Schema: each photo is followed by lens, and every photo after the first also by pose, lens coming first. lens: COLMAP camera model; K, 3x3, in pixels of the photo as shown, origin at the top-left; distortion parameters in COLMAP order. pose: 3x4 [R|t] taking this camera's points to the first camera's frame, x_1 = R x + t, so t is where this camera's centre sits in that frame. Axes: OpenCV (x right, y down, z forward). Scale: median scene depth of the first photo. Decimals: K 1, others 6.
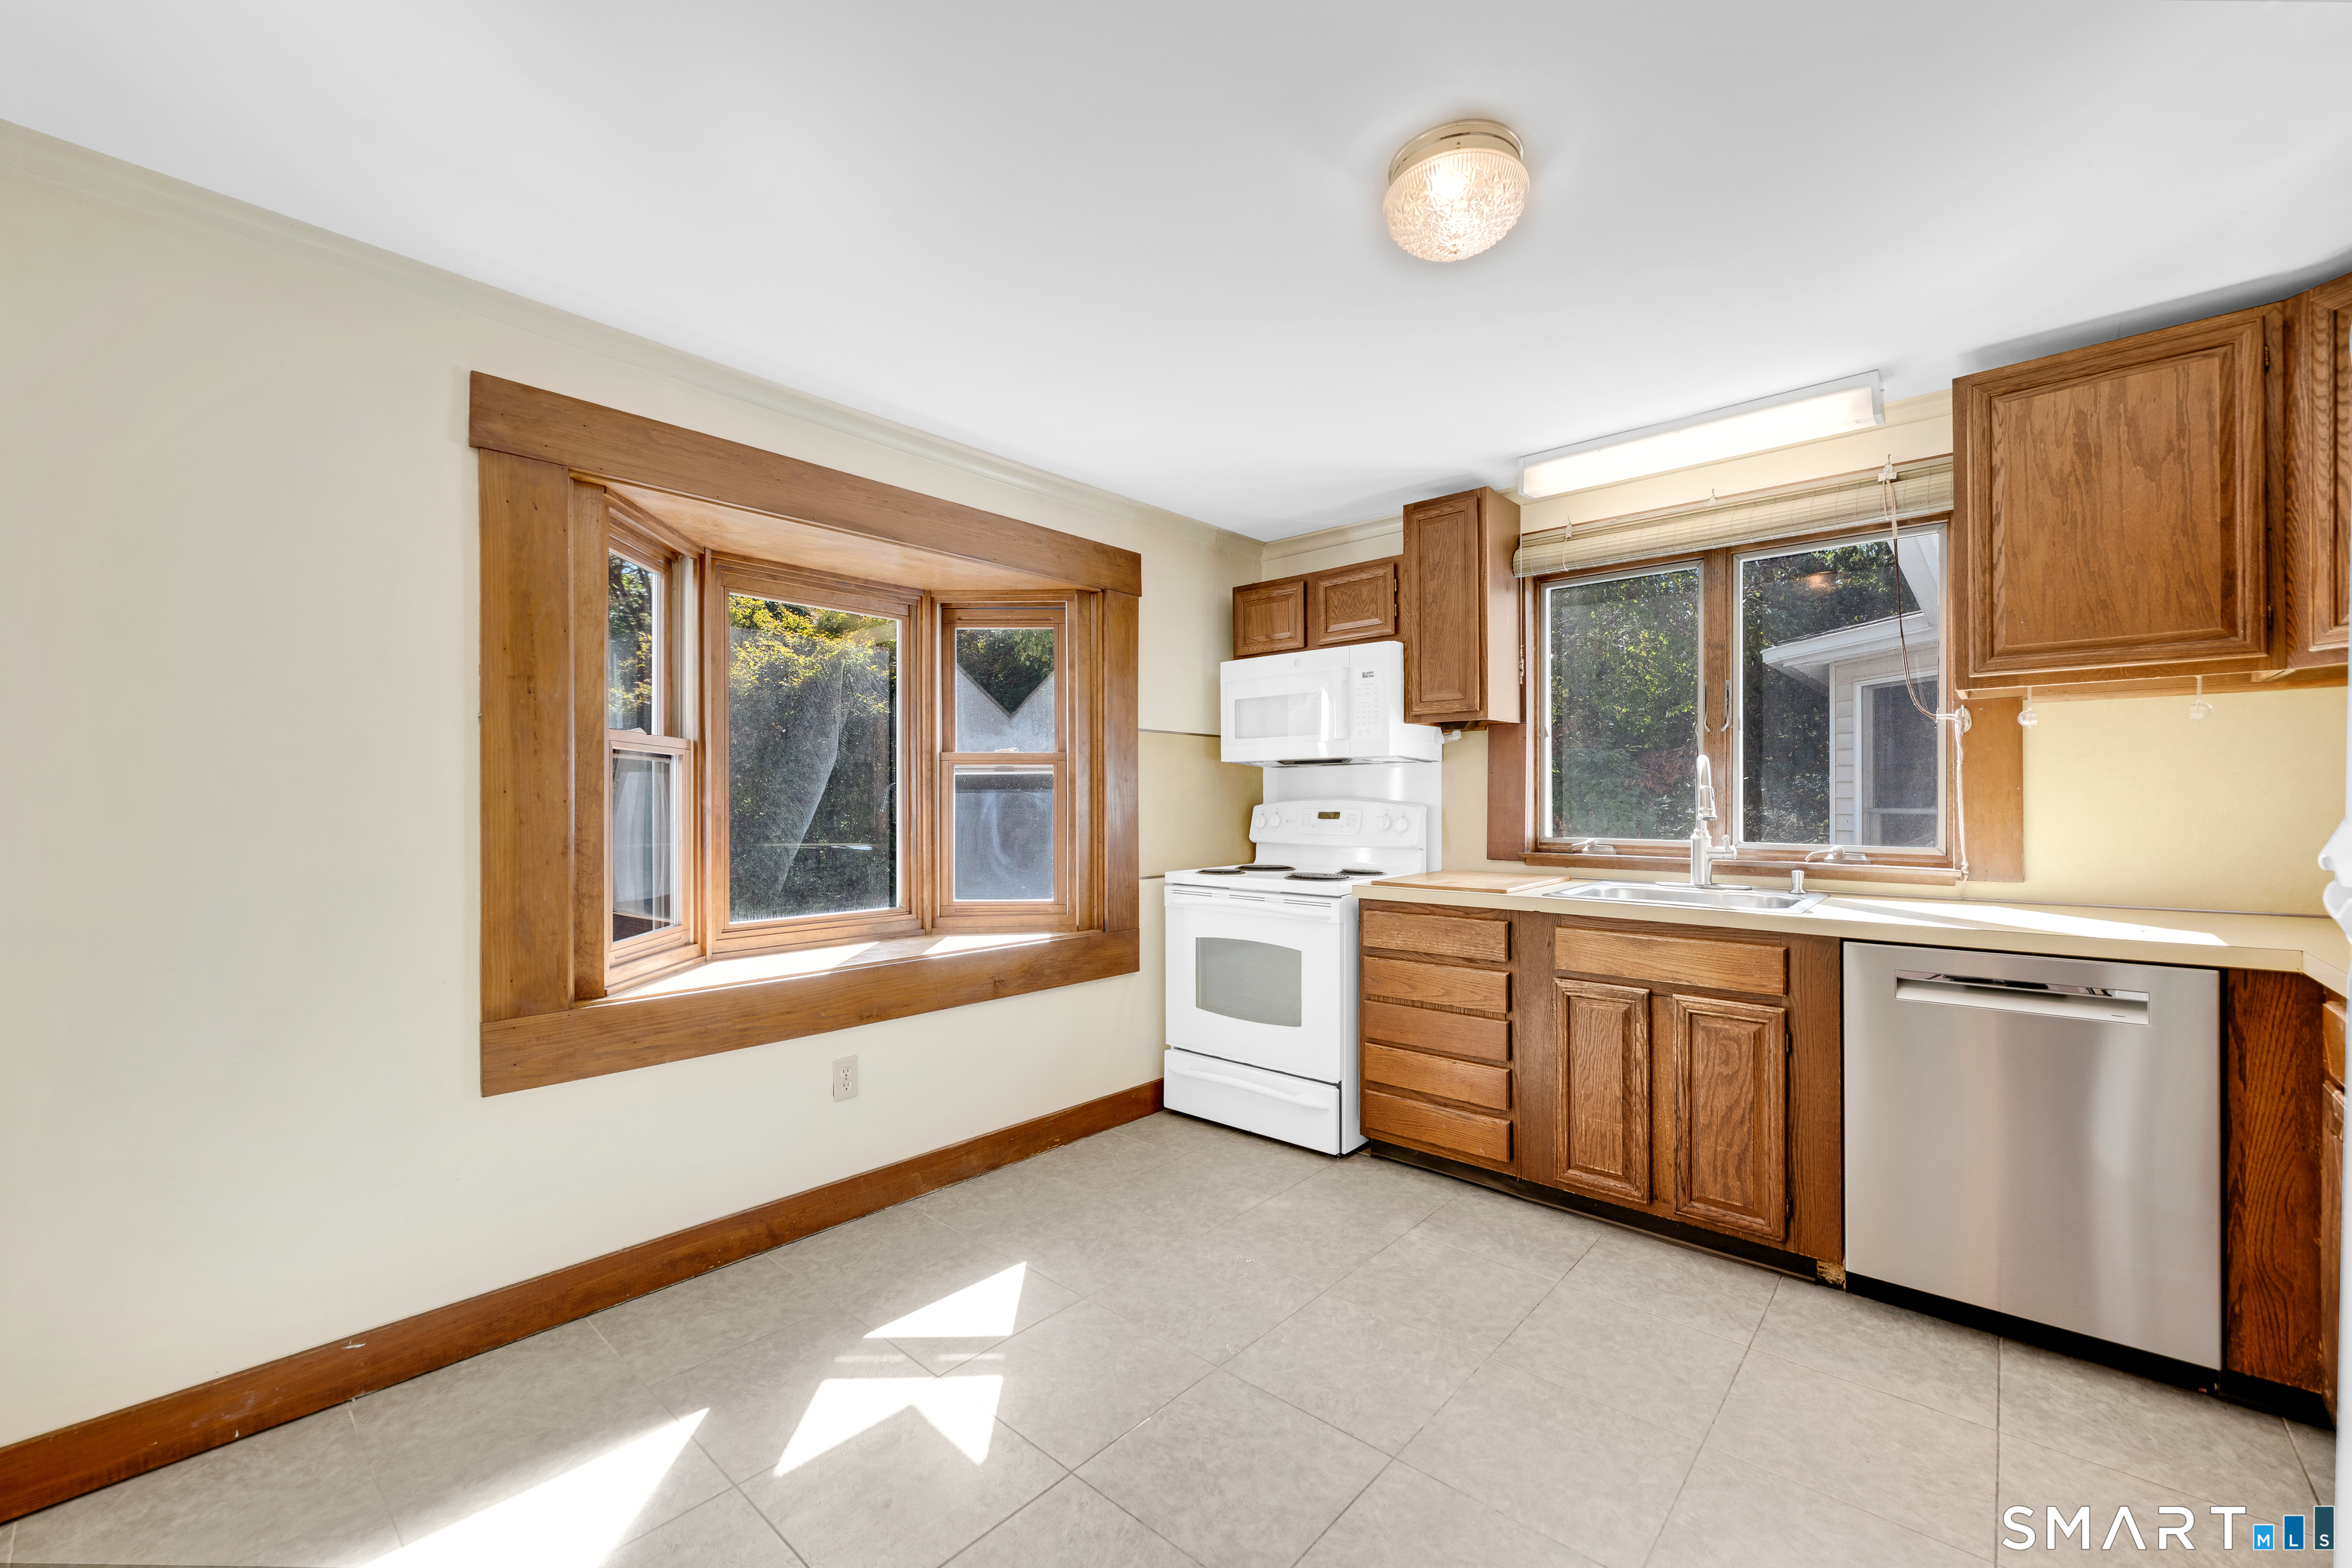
lens RADIAL K [[943.5, 0, 1173.2], [0, 943.5, 792.6], [0, 0, 1]] dist [-0.002235, -0.000184]
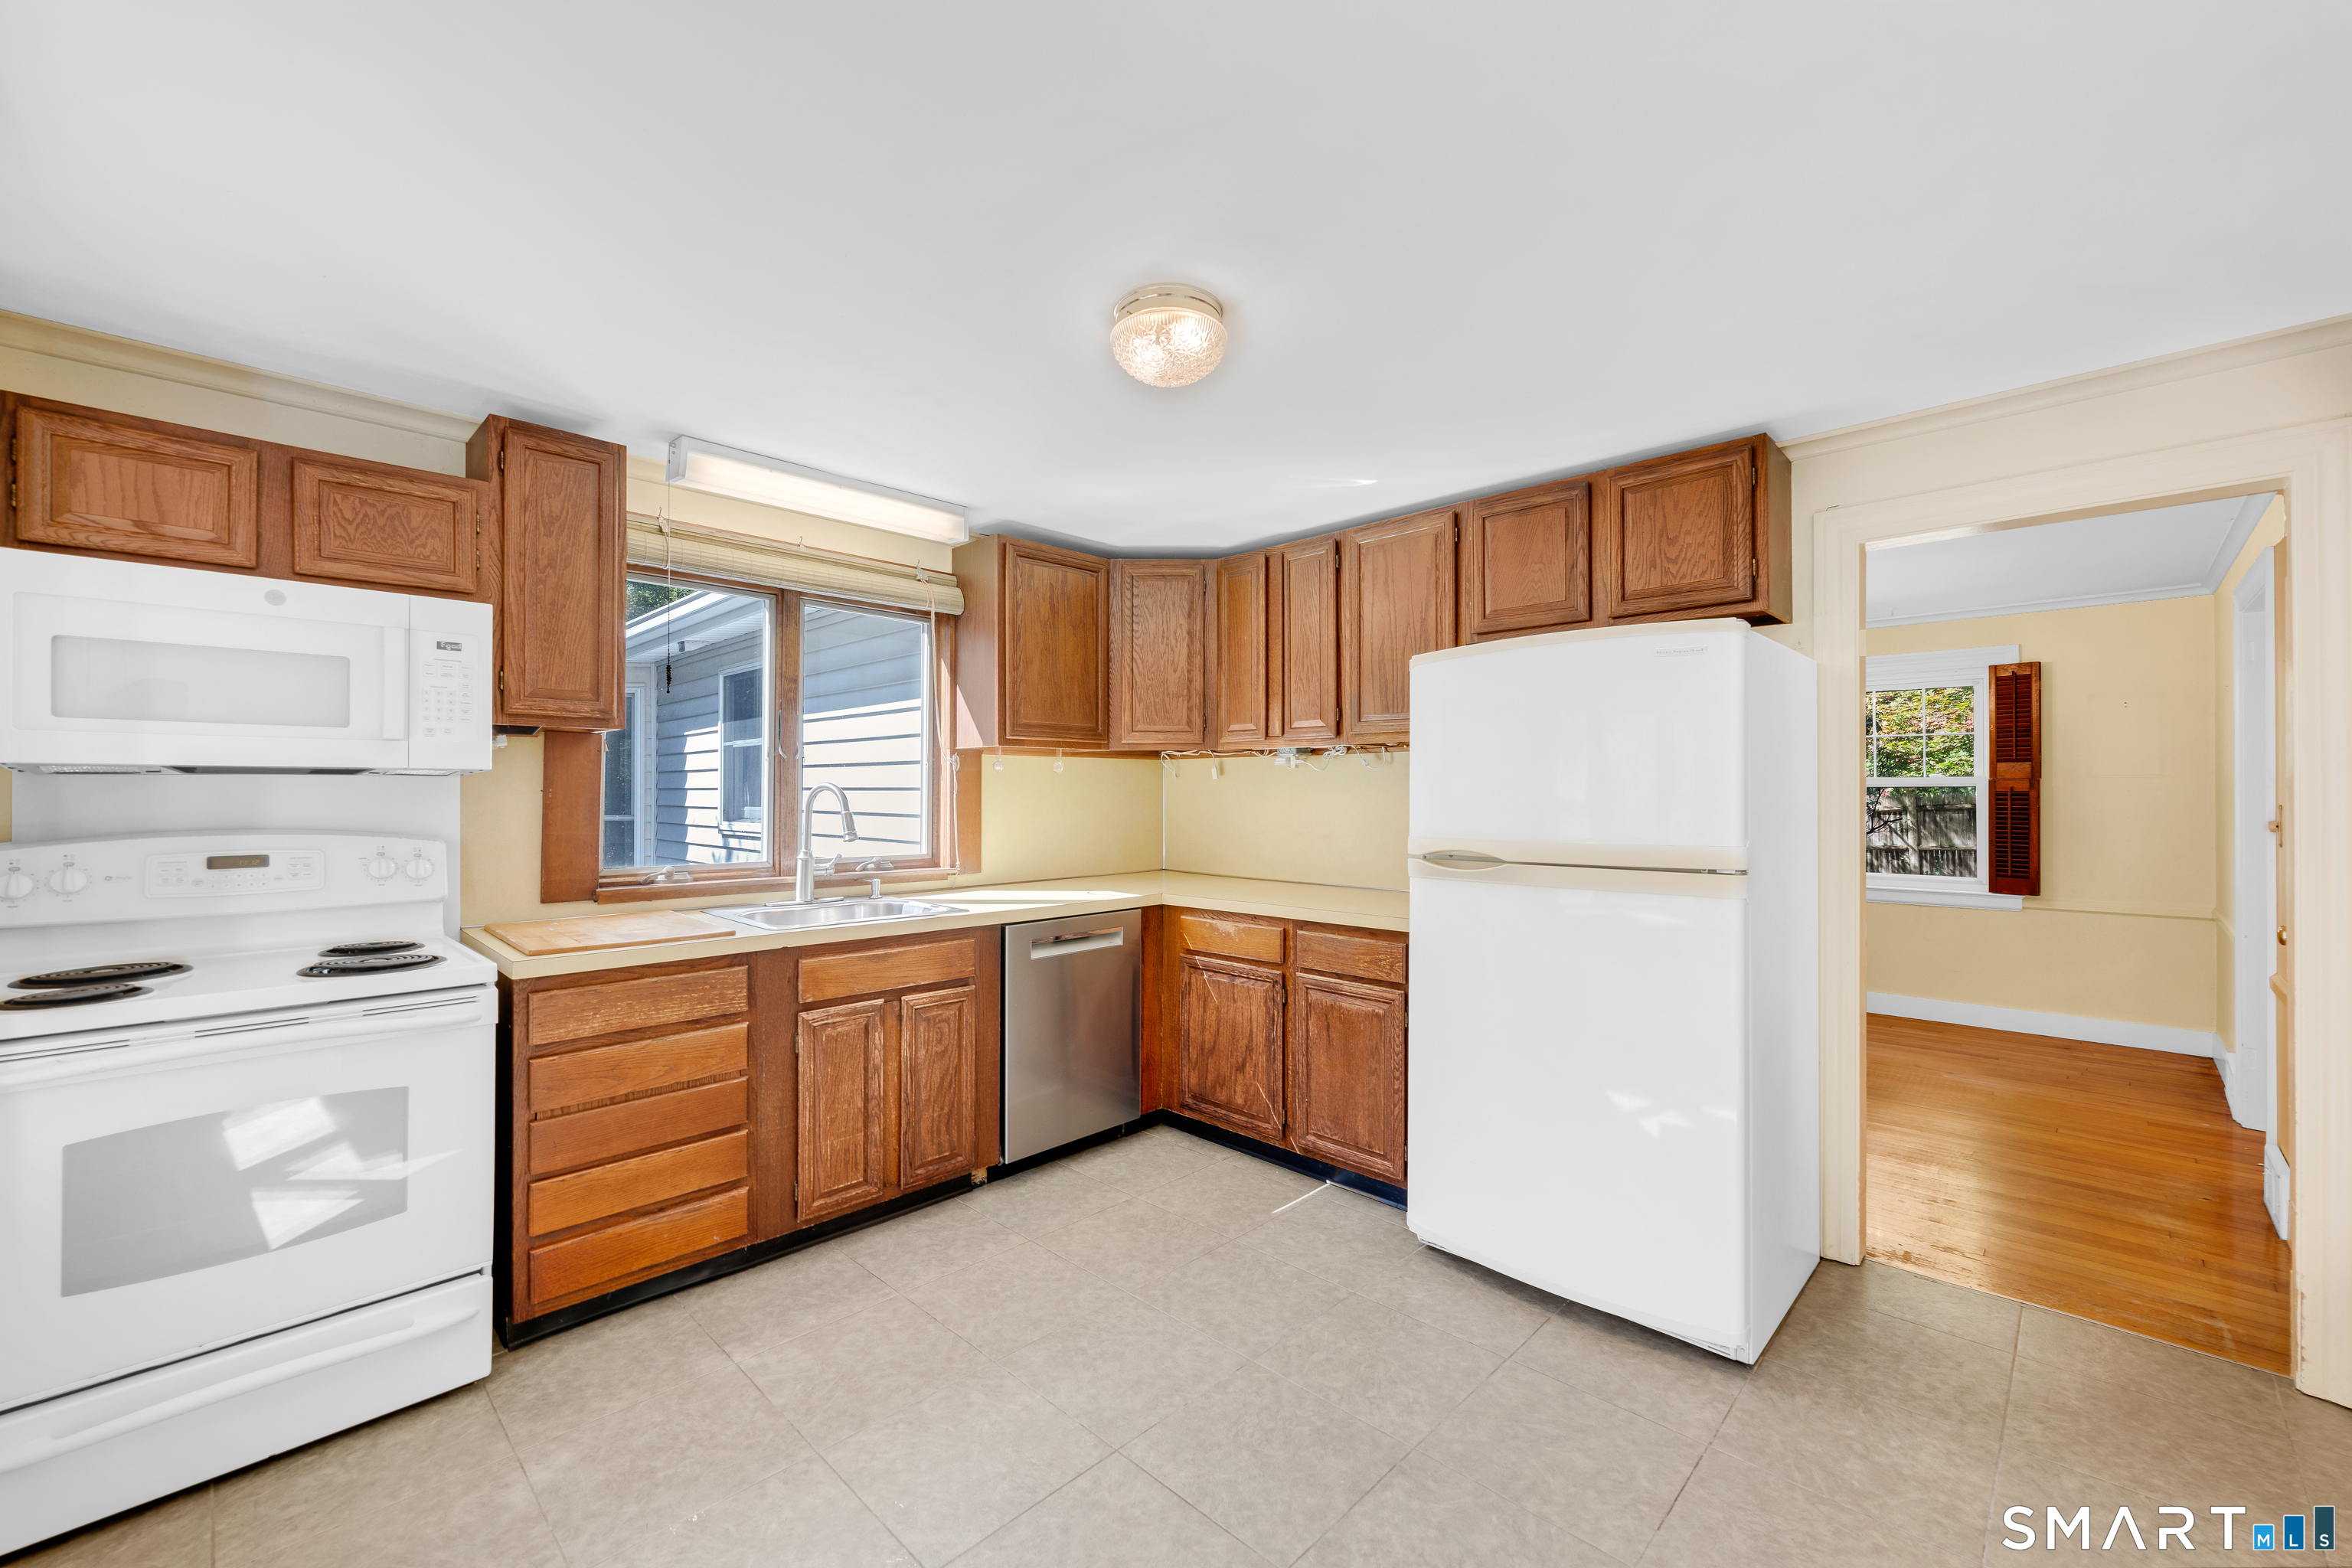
lens RADIAL K [[943.5, 0, 1173.2], [0, 943.5, 792.6], [0, 0, 1]] dist [-0.002235, -0.000184]
pose [[0.042947, 0.003569, 0.999071, -0.533357], [-0.006797, 0.999972, -0.003280, -0.028070], [-0.999054, -0.006650, 0.042970, 0.565145]]
